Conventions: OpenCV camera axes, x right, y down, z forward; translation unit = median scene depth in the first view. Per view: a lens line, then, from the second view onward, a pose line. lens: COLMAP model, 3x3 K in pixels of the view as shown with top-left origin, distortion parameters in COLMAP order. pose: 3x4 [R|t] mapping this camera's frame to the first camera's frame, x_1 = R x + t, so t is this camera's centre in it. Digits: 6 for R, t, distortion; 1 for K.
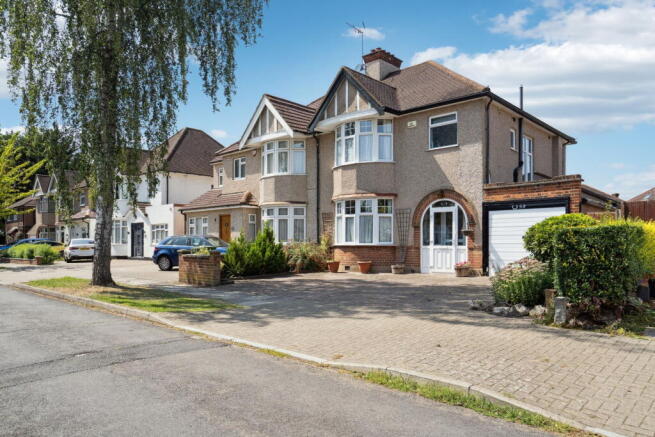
lens RADIAL K [[459.3, 0, 326.4], [0, 459.3, 237.2], [0, 0, 1]] dist [0.028106, 0.001879]
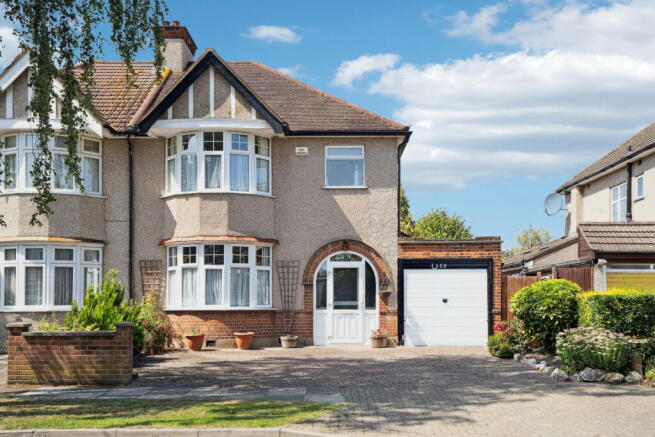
lens RADIAL K [[651.3, 0, 323.0], [0, 651.3, 273.9], [0, 0, 1]] dist [0.084869, 0.029519]
pose [[0.751587, 0.025944, 0.659123, -0.502410], [-0.008238, 0.999517, -0.029949, -0.009293], [-0.659582, 0.017080, 0.751438, 0.167609]]
